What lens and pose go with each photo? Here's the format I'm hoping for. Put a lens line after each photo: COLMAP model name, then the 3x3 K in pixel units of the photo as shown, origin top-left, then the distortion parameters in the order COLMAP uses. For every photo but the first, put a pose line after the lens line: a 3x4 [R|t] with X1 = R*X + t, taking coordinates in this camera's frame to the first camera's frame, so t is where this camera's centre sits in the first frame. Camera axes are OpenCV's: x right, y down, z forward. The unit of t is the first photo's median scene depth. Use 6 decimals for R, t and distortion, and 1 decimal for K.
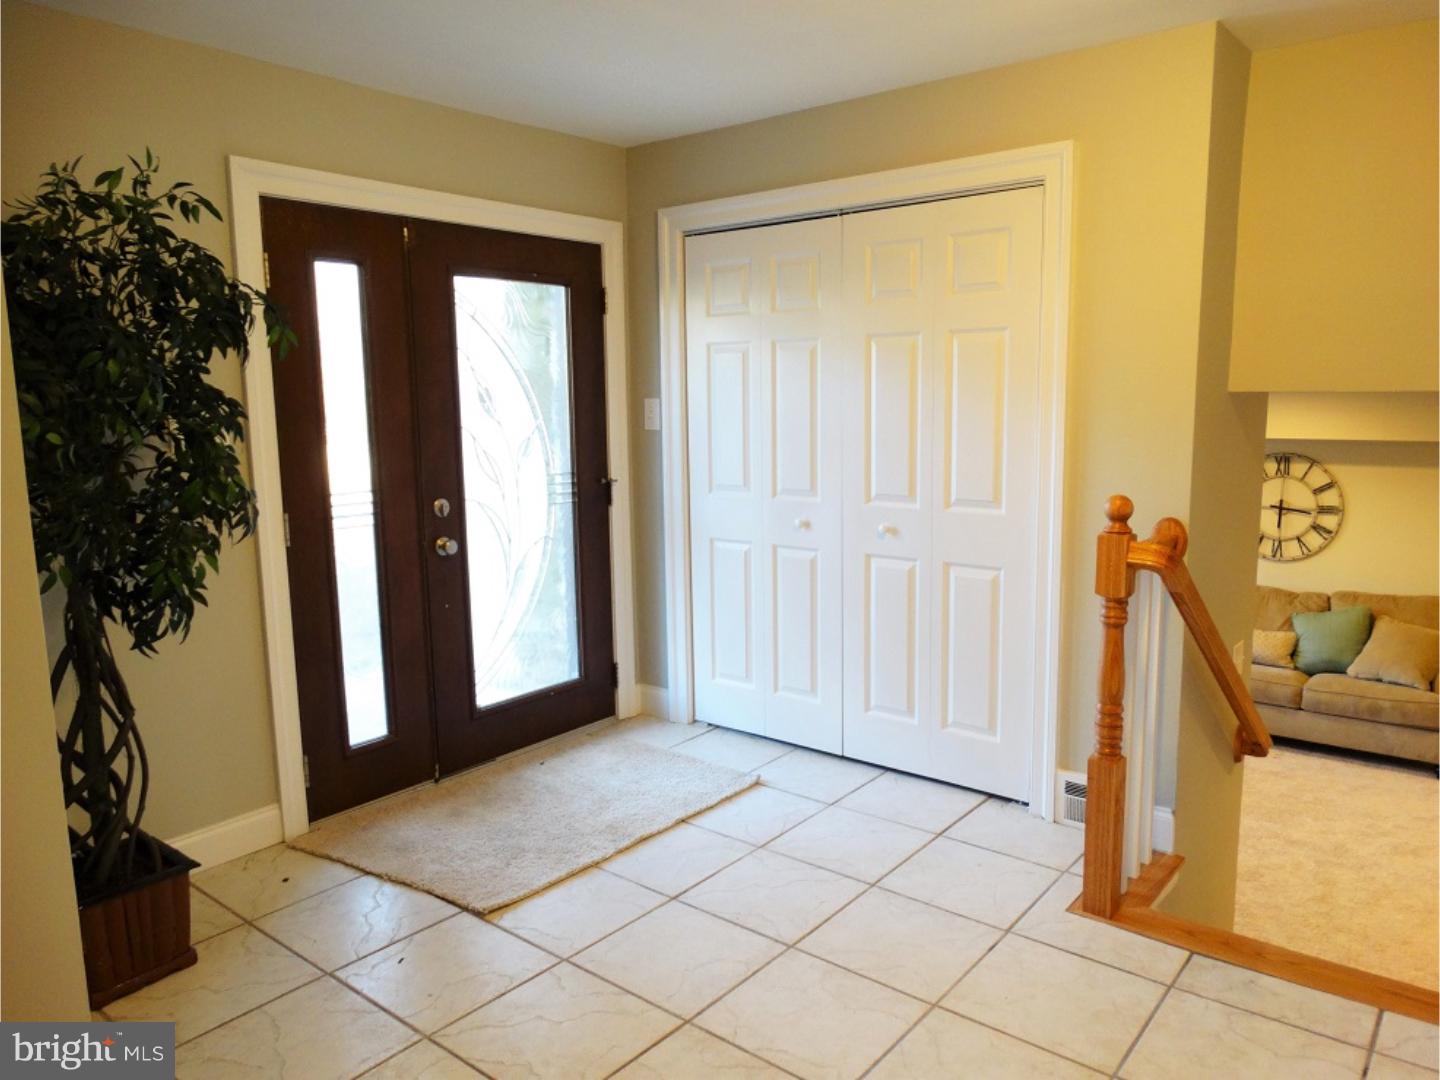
lens RADIAL K [[1019.3, 0, 717.9], [0, 1019.3, 537.2], [0, 0, 1]] dist [0.000118, 0.006660]
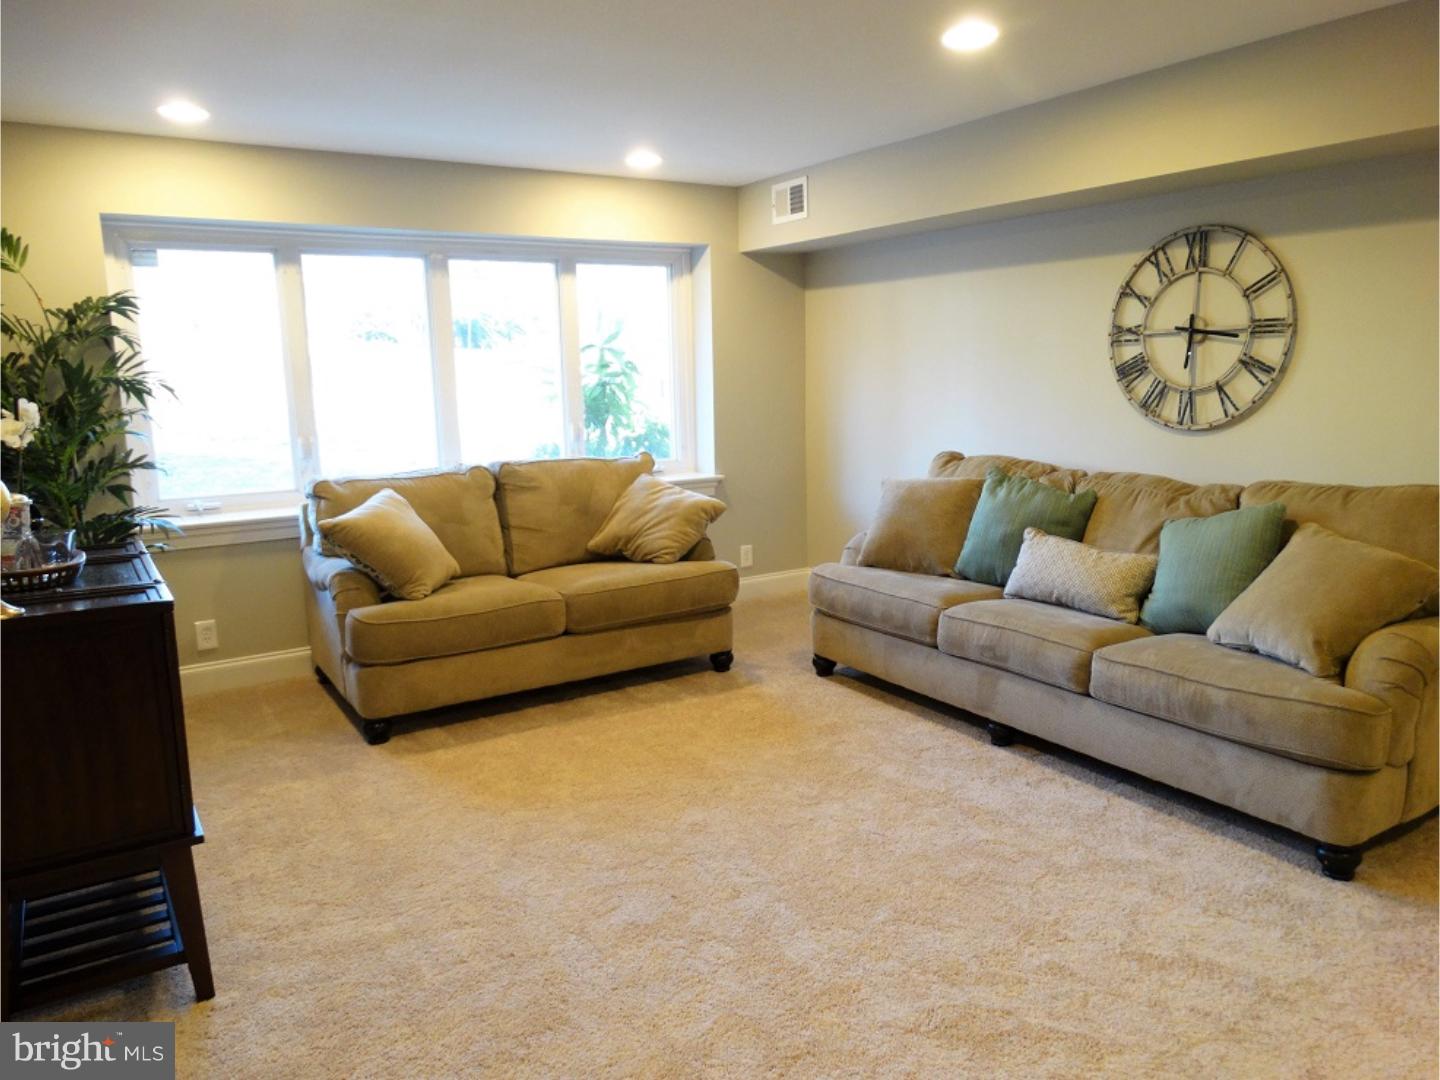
lens RADIAL K [[1019.3, 0, 720.6], [0, 1019.3, 540.5], [0, 0, 1]] dist [0.000118, 0.006660]
pose [[0.950309, 0.049815, -0.307297, 0.503066], [-0.039008, 0.998389, 0.041213, 0.071294], [0.308855, -0.027178, 0.950721, 0.425087]]
